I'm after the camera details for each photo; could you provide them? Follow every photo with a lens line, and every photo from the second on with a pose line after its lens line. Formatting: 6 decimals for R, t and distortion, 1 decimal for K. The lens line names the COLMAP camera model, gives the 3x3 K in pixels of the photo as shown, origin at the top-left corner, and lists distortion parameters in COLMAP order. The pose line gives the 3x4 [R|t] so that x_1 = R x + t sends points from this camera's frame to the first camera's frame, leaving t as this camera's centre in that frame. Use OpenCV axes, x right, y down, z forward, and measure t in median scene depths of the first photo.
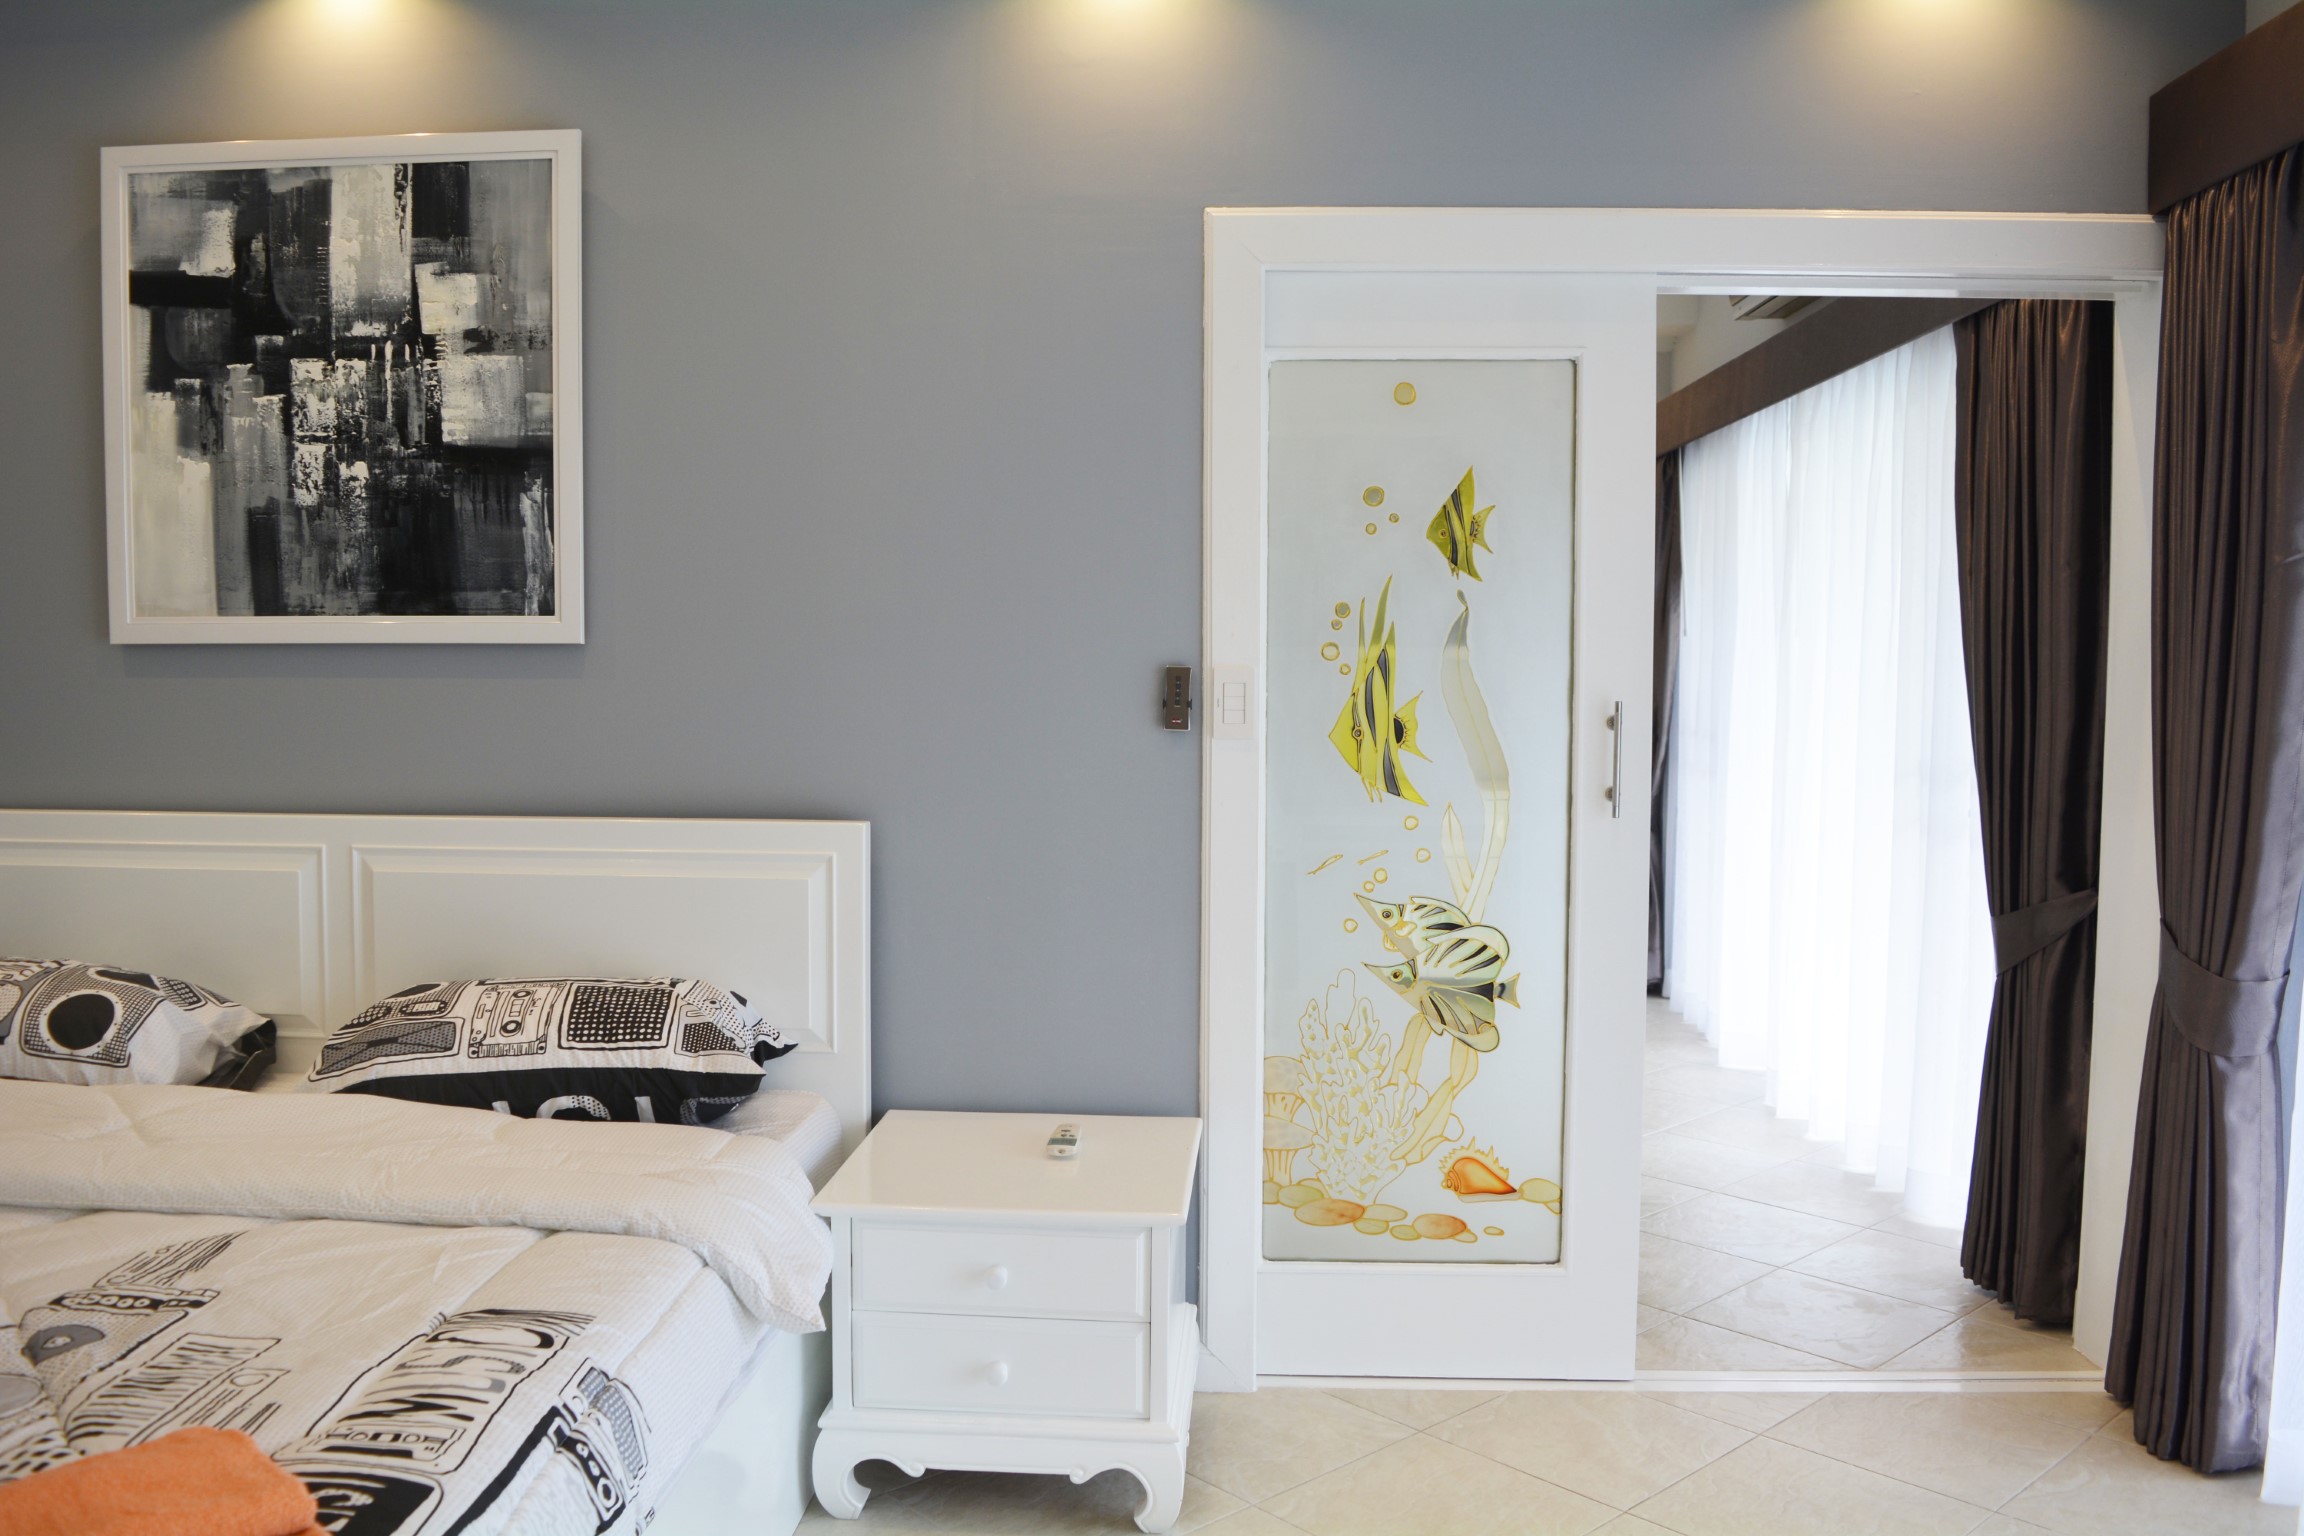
lens RADIAL K [[1805.4, 0, 1143.1], [0, 1805.4, 756.7], [0, 0, 1]] dist [-0.103128, 0.033568]
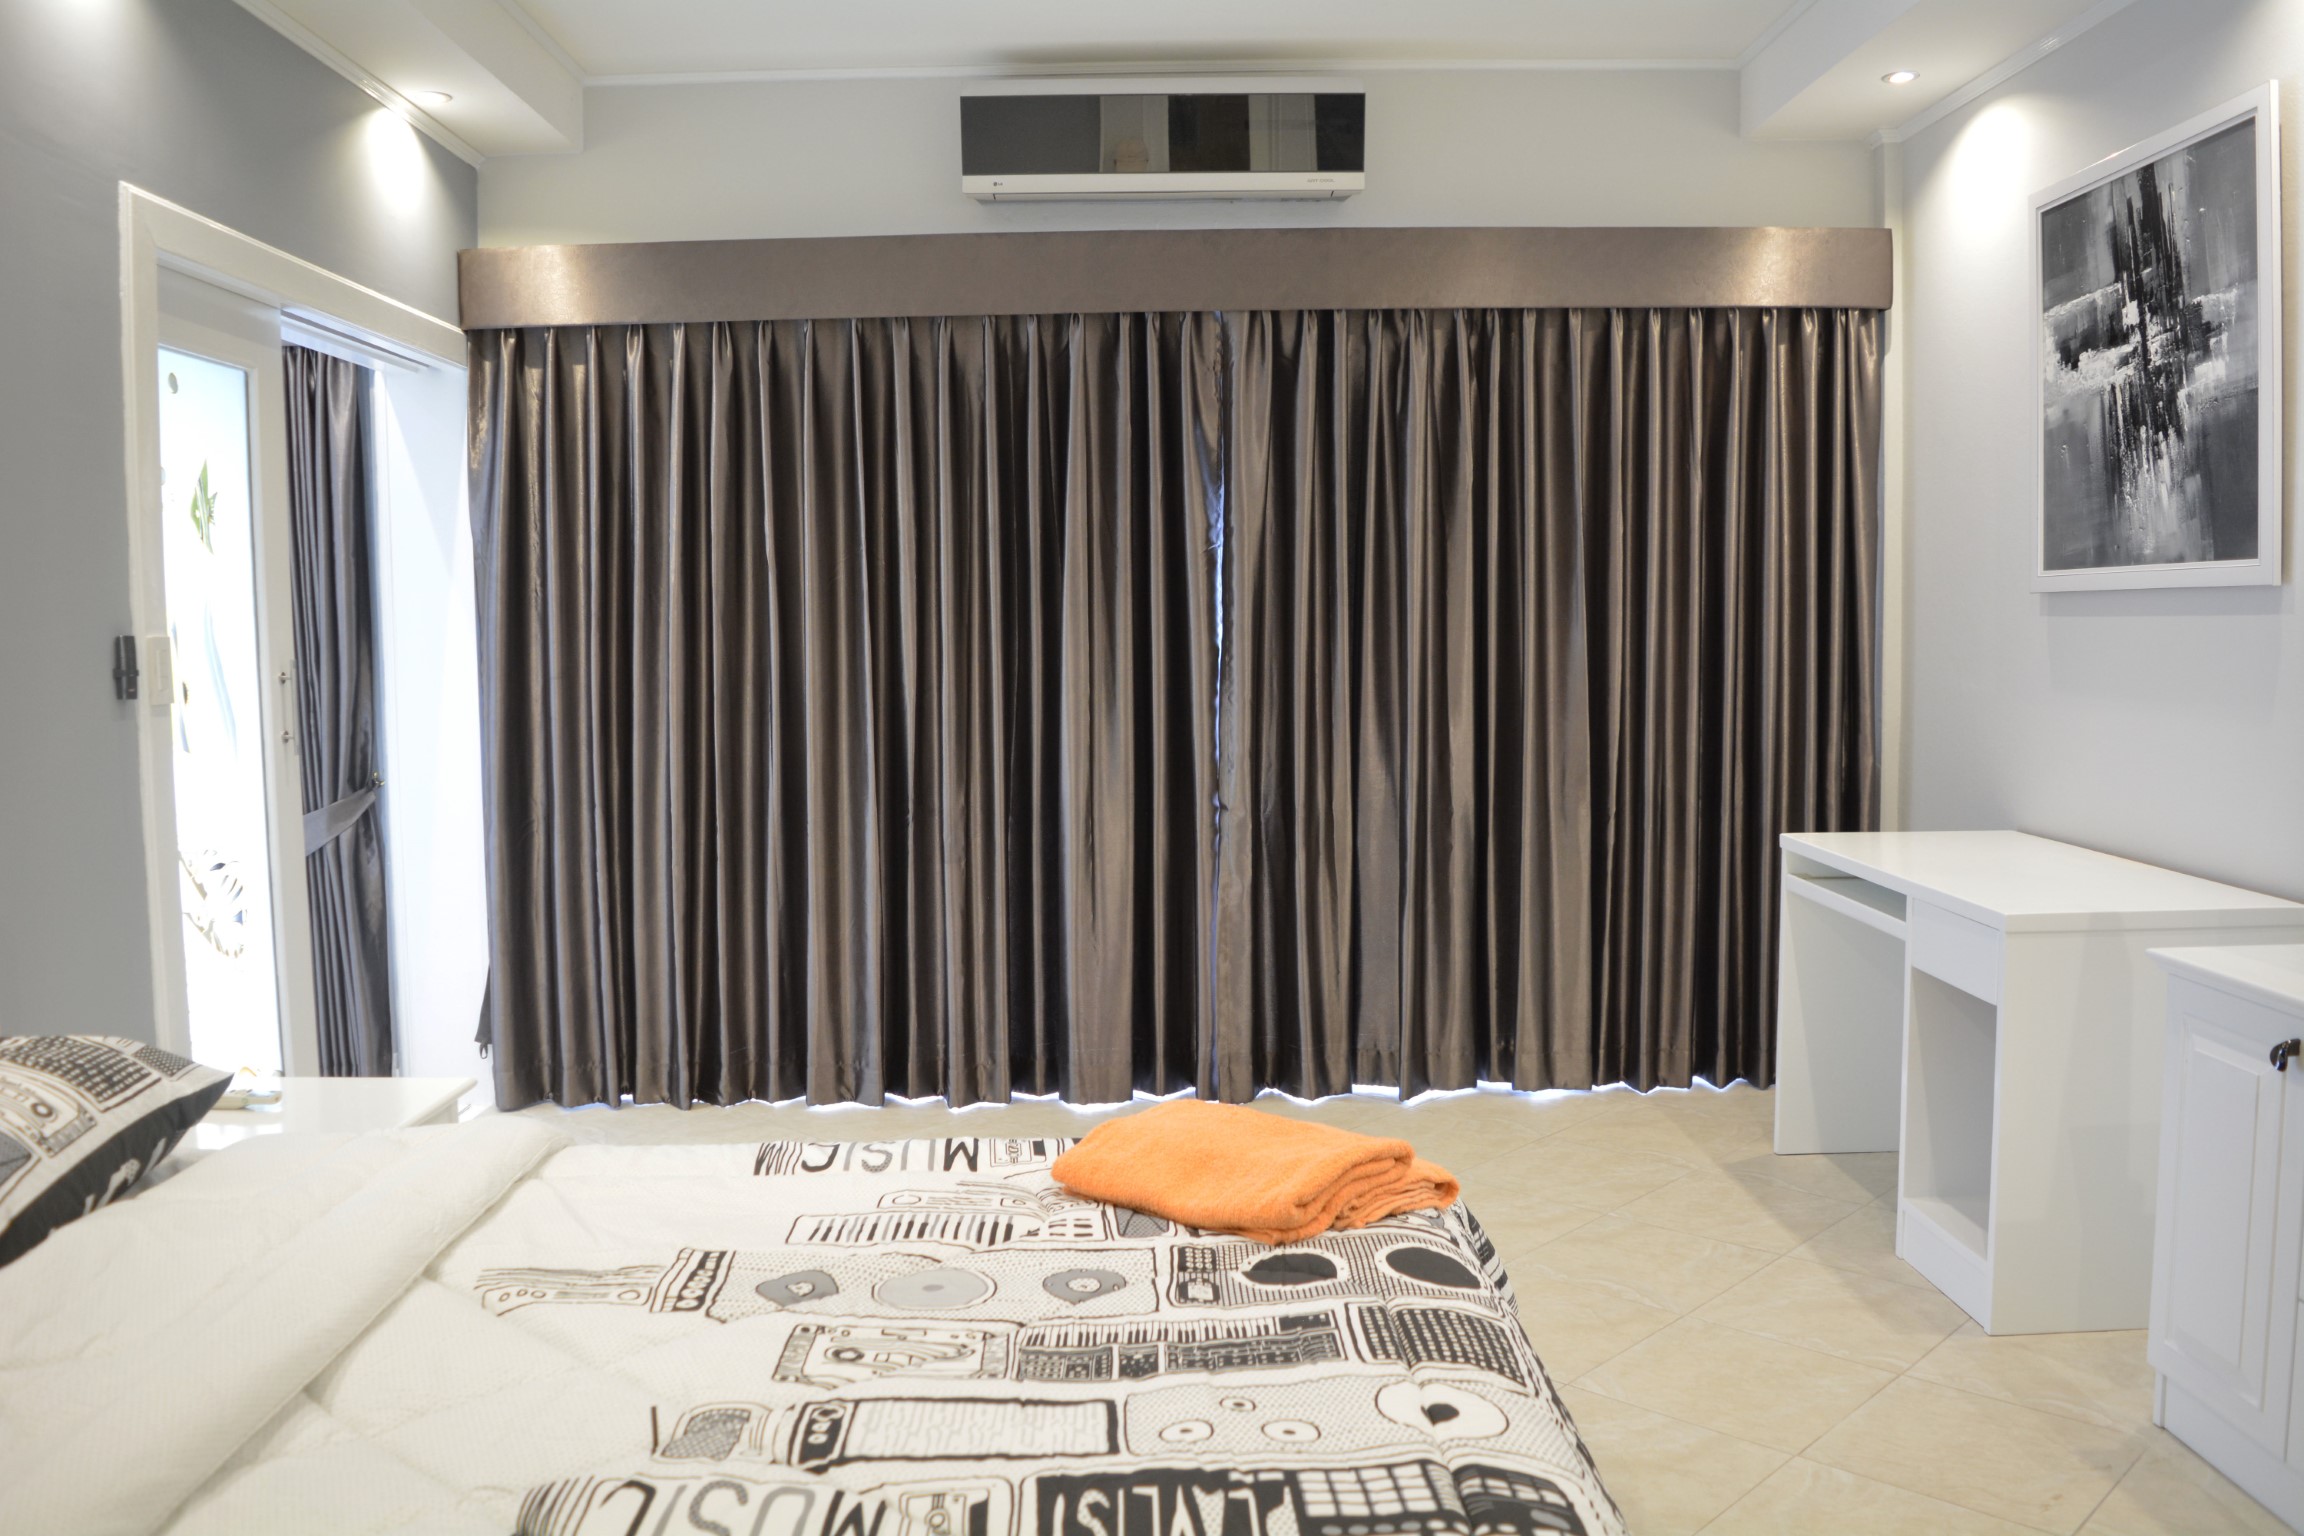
lens RADIAL K [[1805.4, 0, 1143.1], [0, 1805.4, 756.7], [0, 0, 1]] dist [-0.103128, 0.033568]
pose [[-0.060595, -0.076945, 0.995192, -0.975788], [0.070438, 0.994209, 0.081158, -0.022239], [-0.995674, 0.075017, -0.054824, 0.493168]]
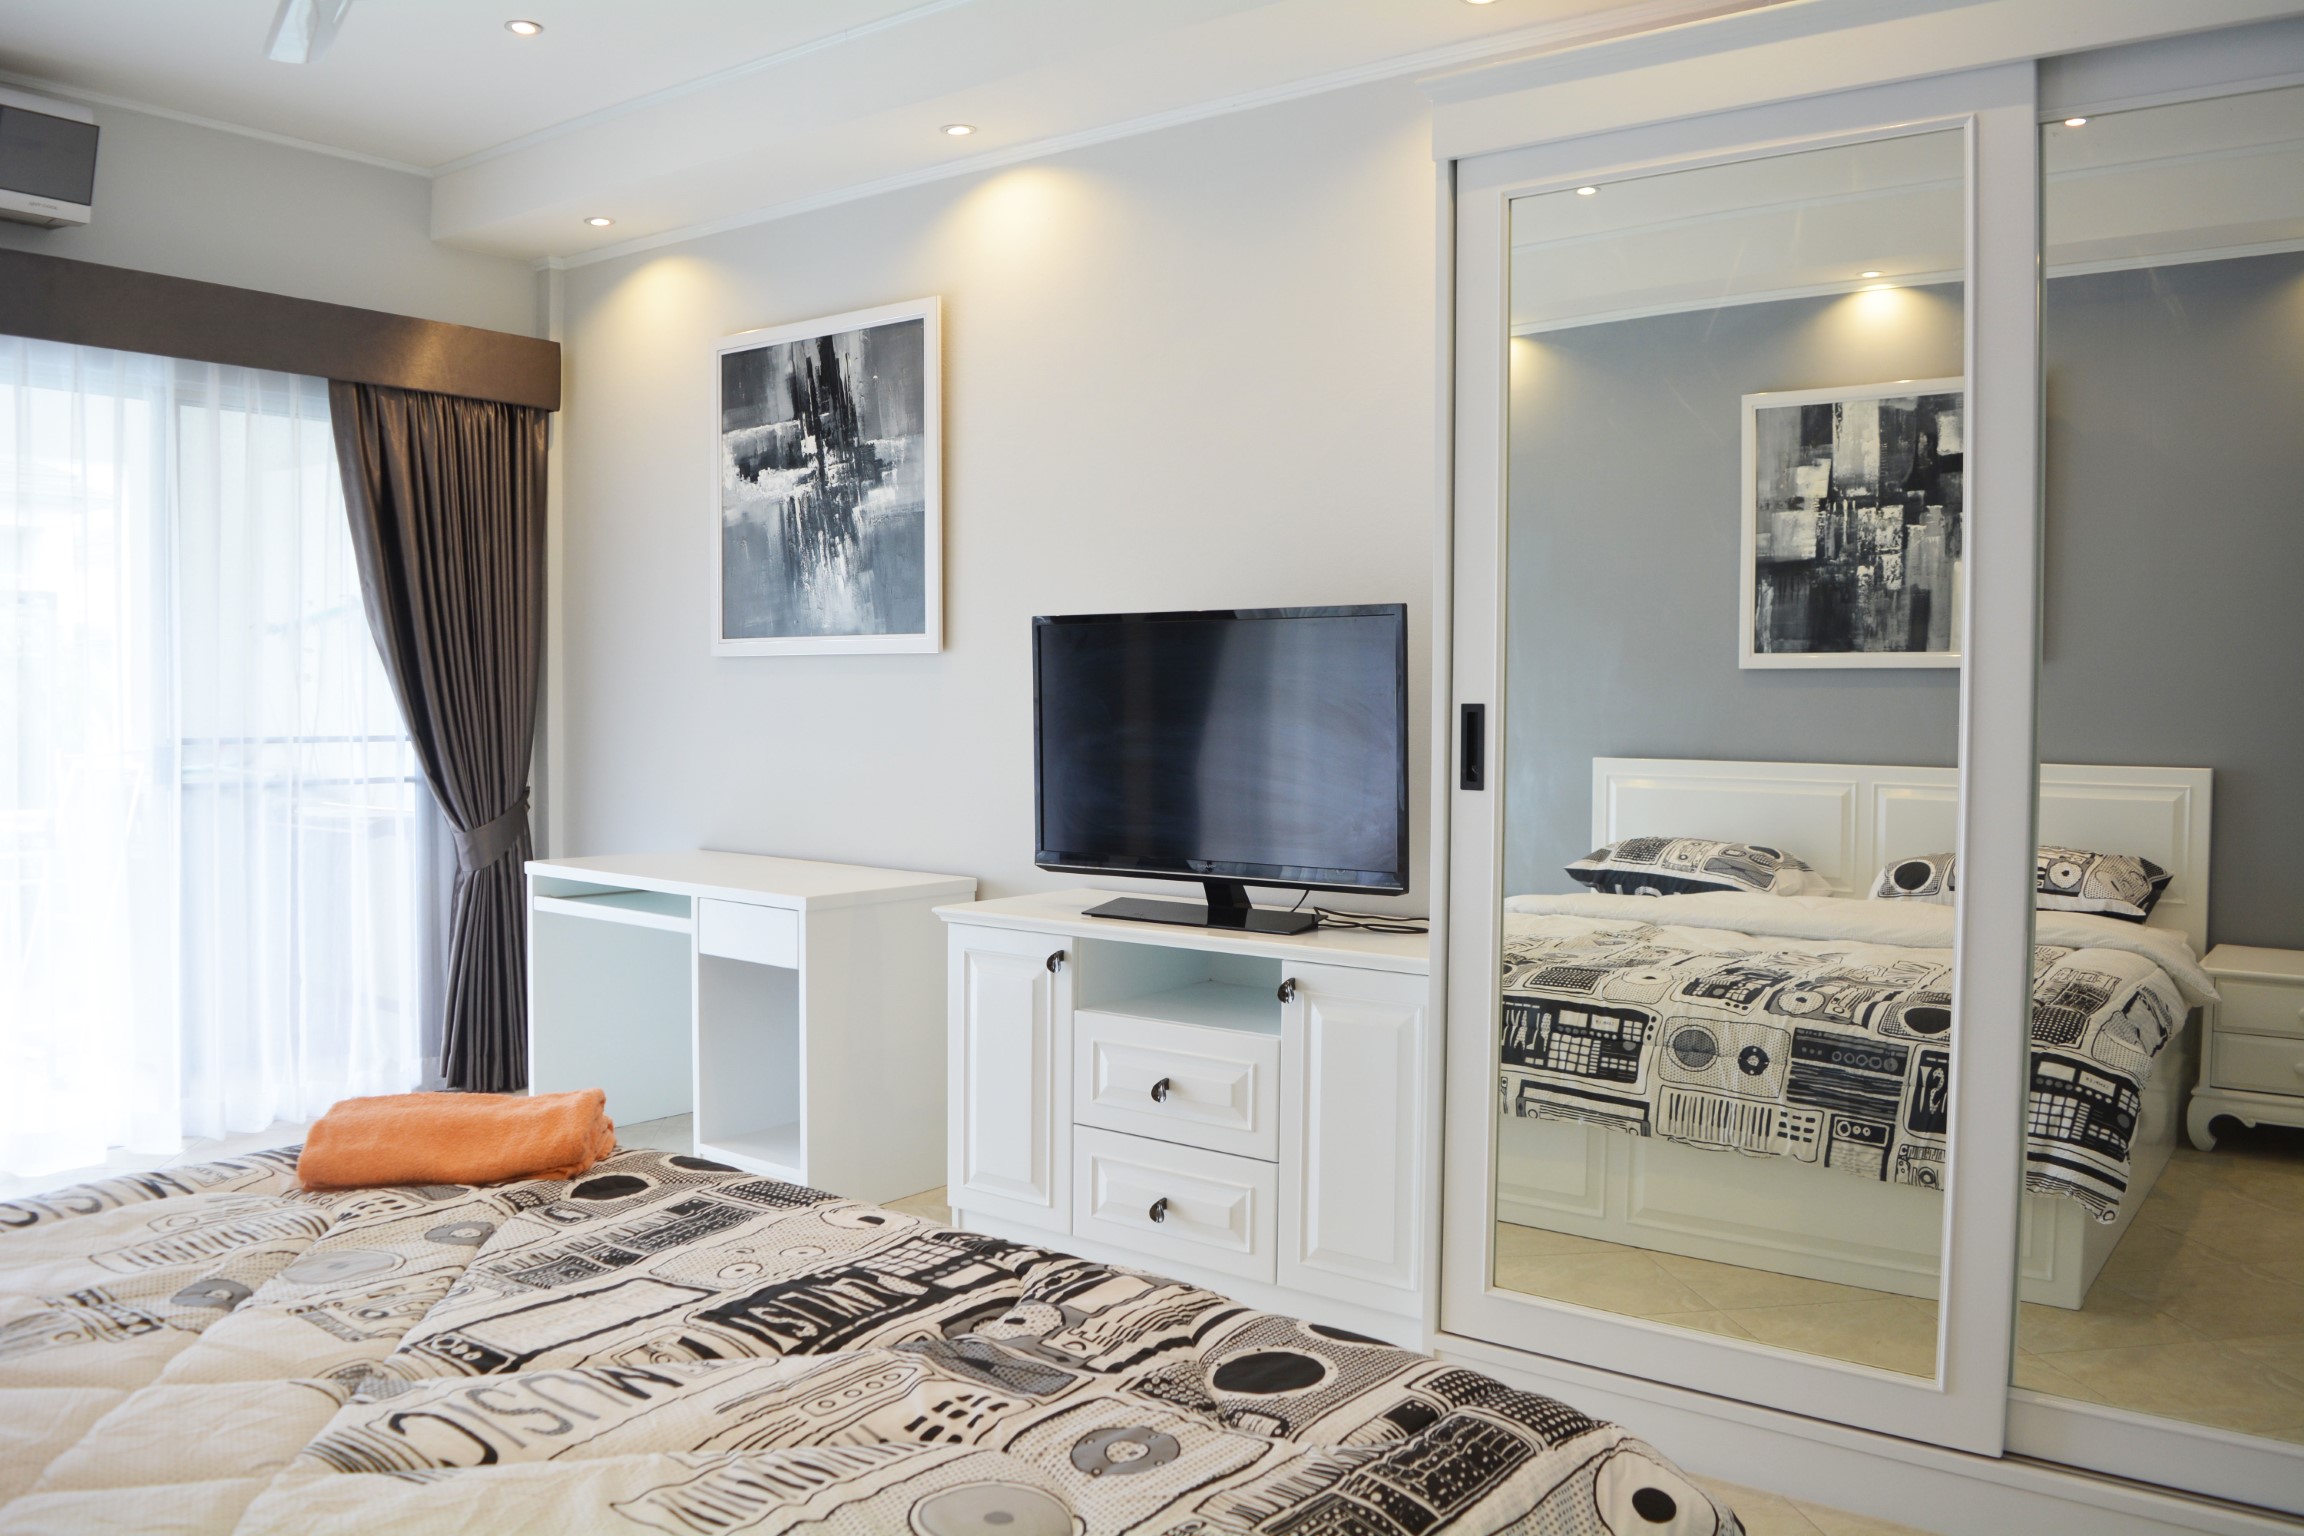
lens RADIAL K [[1805.4, 0, 1143.1], [0, 1805.4, 756.7], [0, 0, 1]] dist [-0.103128, 0.033568]
pose [[-0.826218, -0.028032, 0.562653, -0.969828], [0.022620, 0.996305, 0.082852, -0.026702], [-0.562896, 0.081181, -0.822531, 0.891402]]
